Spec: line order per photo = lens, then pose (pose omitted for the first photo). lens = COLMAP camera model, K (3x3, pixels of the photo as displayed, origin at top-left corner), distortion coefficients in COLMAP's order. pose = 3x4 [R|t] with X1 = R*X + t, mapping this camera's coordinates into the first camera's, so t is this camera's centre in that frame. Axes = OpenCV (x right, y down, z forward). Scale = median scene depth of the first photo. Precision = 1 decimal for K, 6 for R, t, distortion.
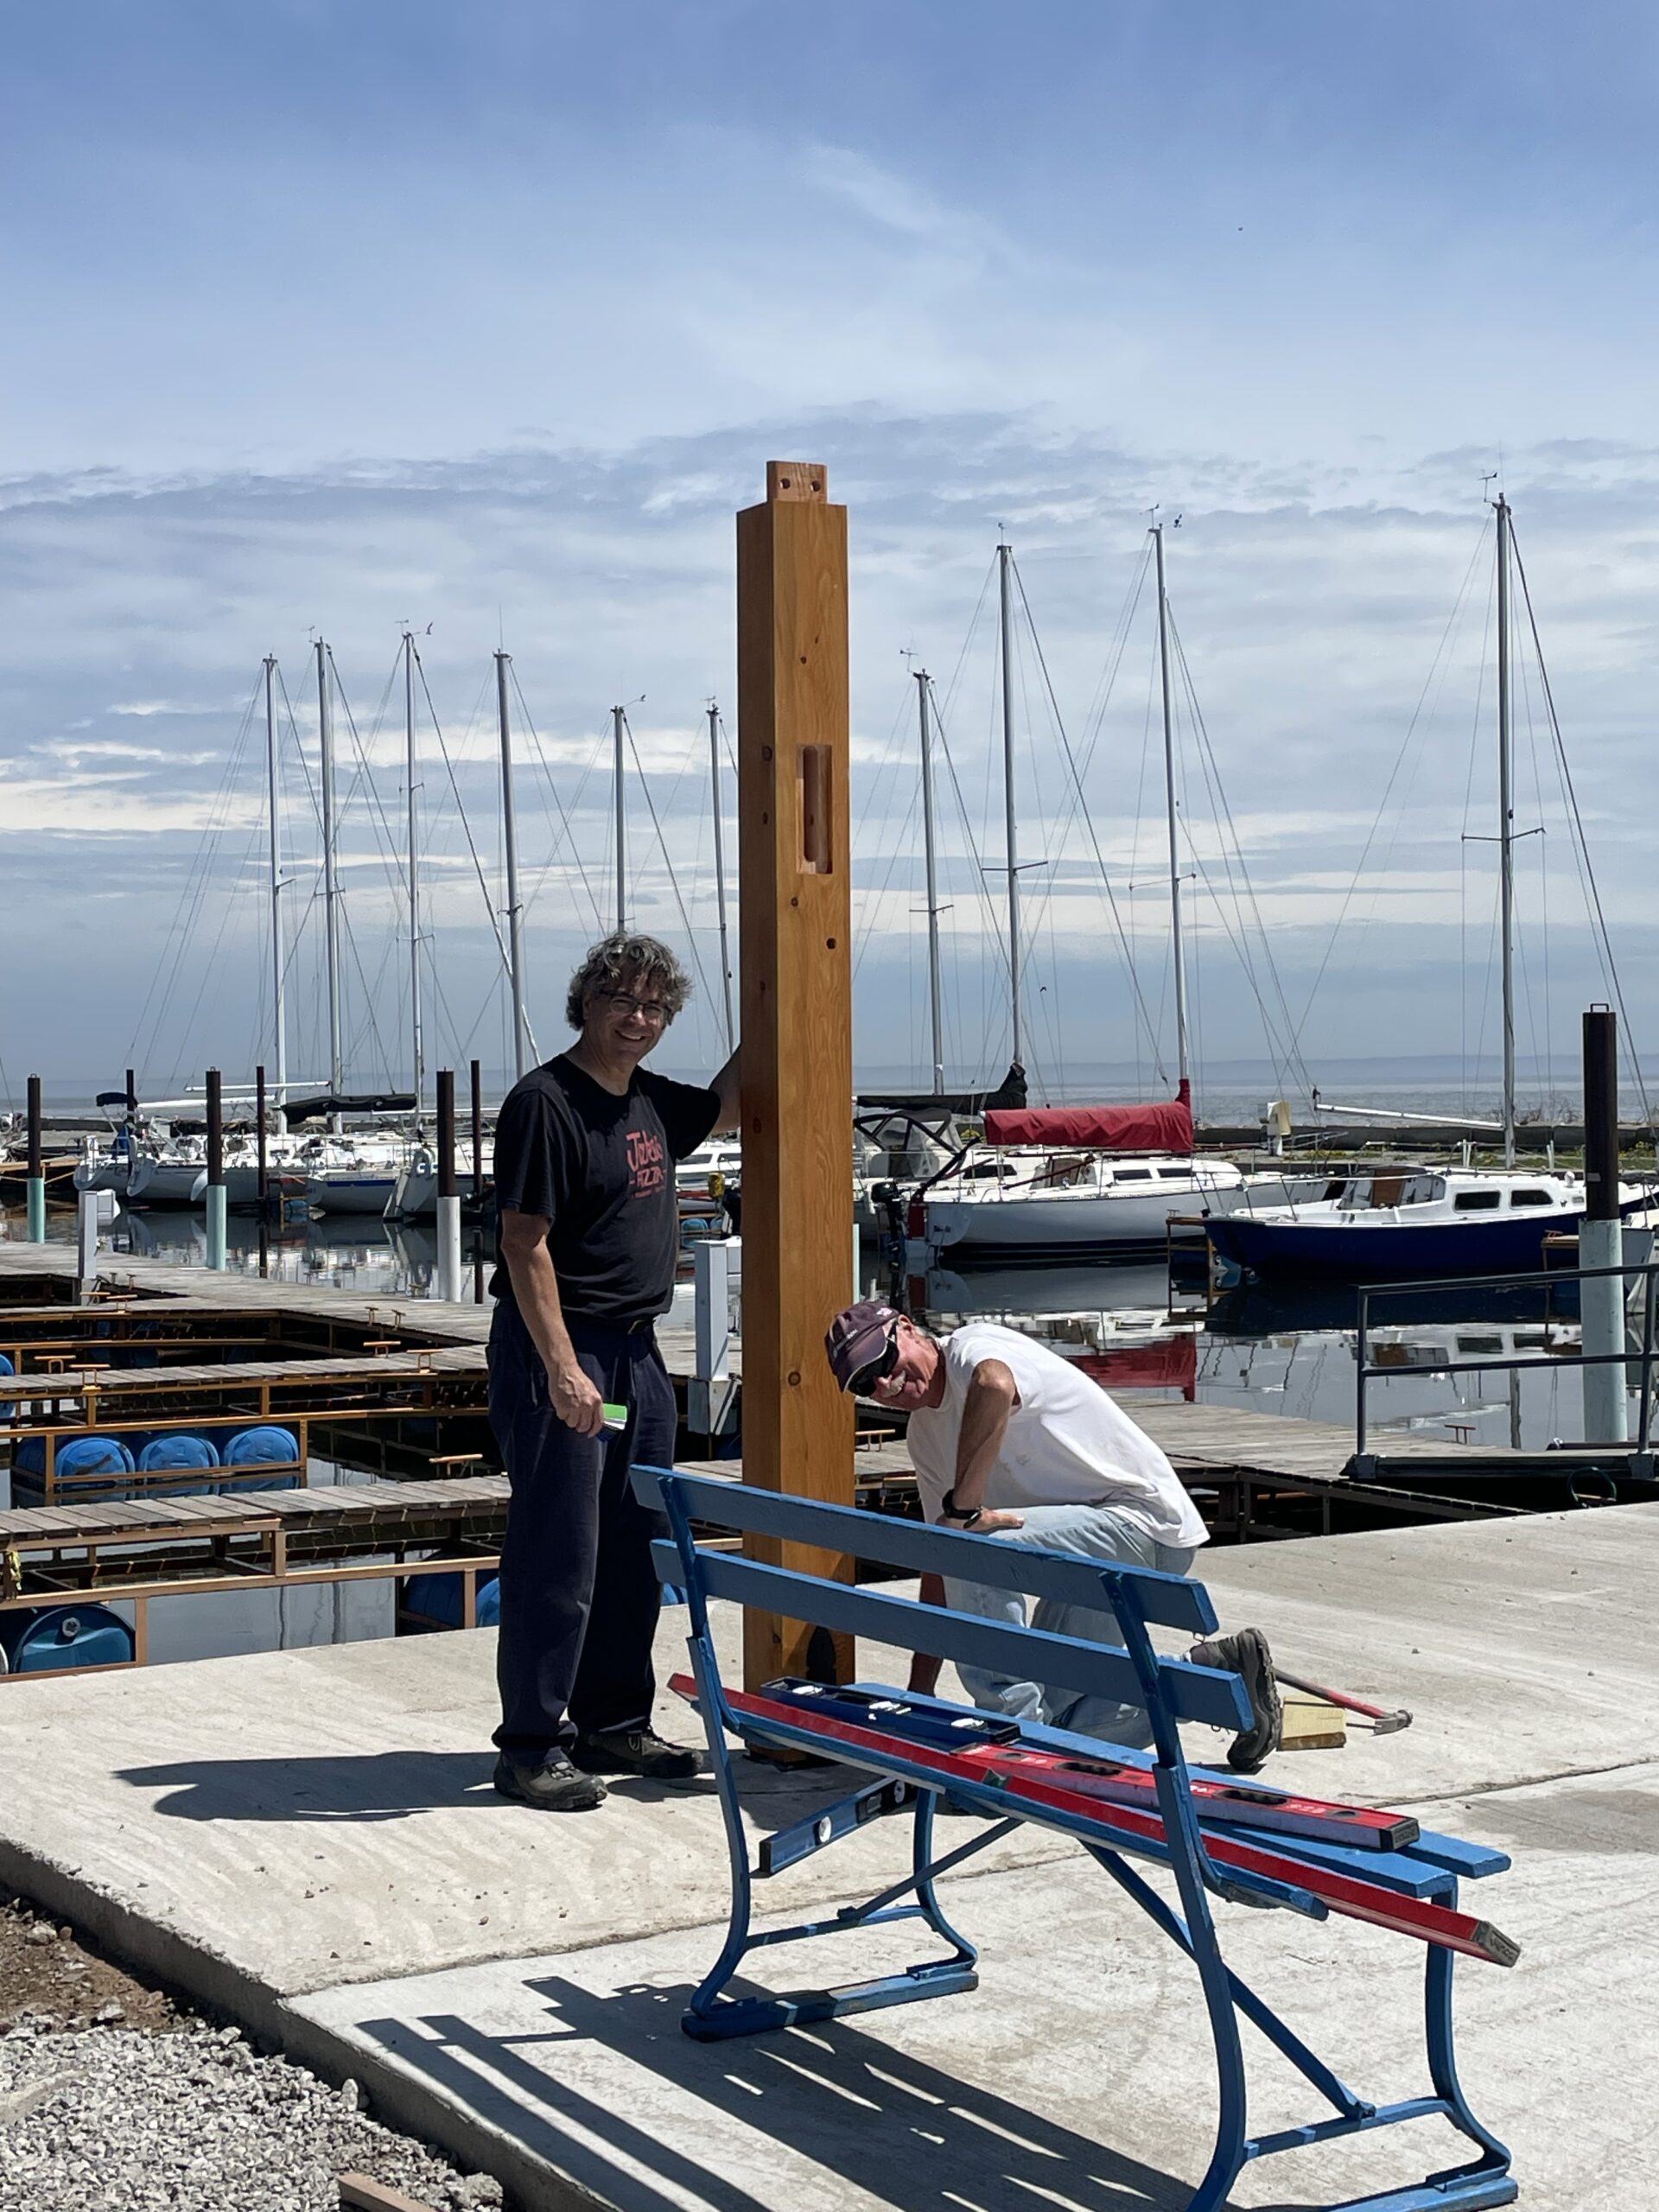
lens RADIAL K [[3060.2, 0, 828.3], [0, 3060.2, 1106.5], [0, 0, 1]] dist [0.132496, 0.000000]
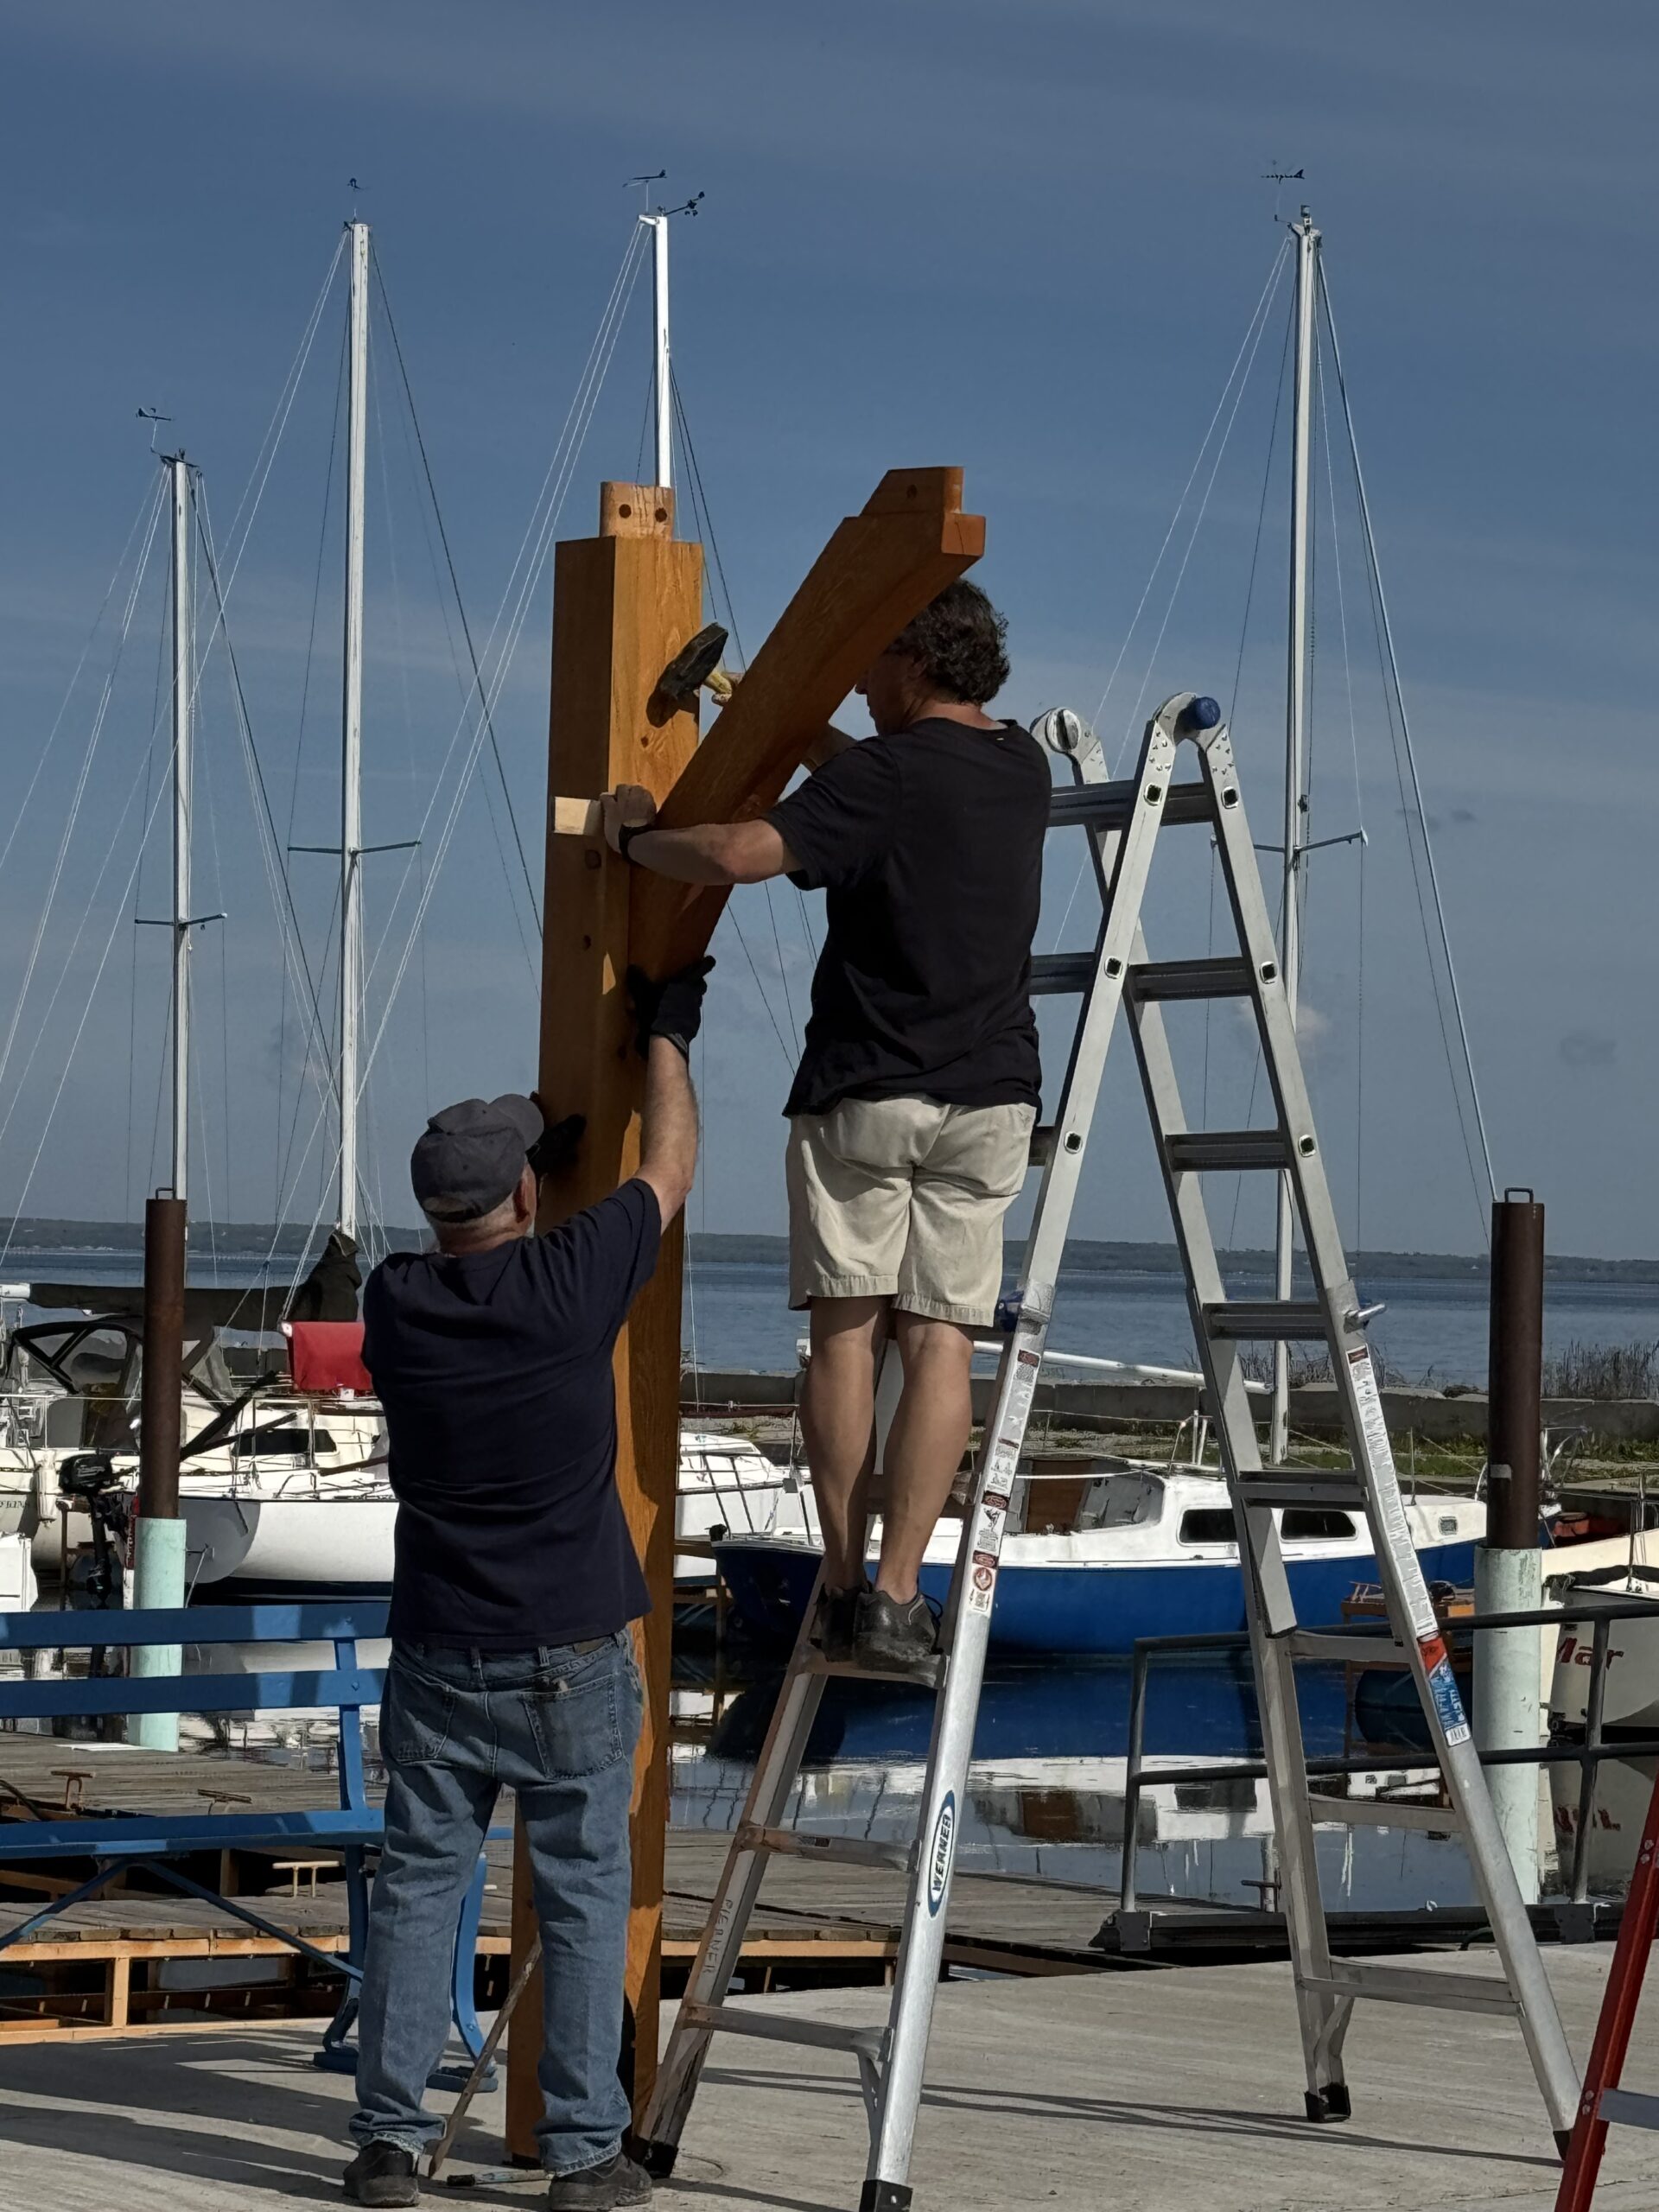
lens RADIAL K [[6690.1, 0, 829.3], [0, 6690.1, 1105.5], [0, 0, 1]] dist [0.088121, 0.000000]
pose [[0.986070, 0.041568, 0.161051, -0.041534], [-0.036458, 0.998737, -0.034559, 0.000518], [-0.162284, 0.028206, 0.986341, -0.120851]]
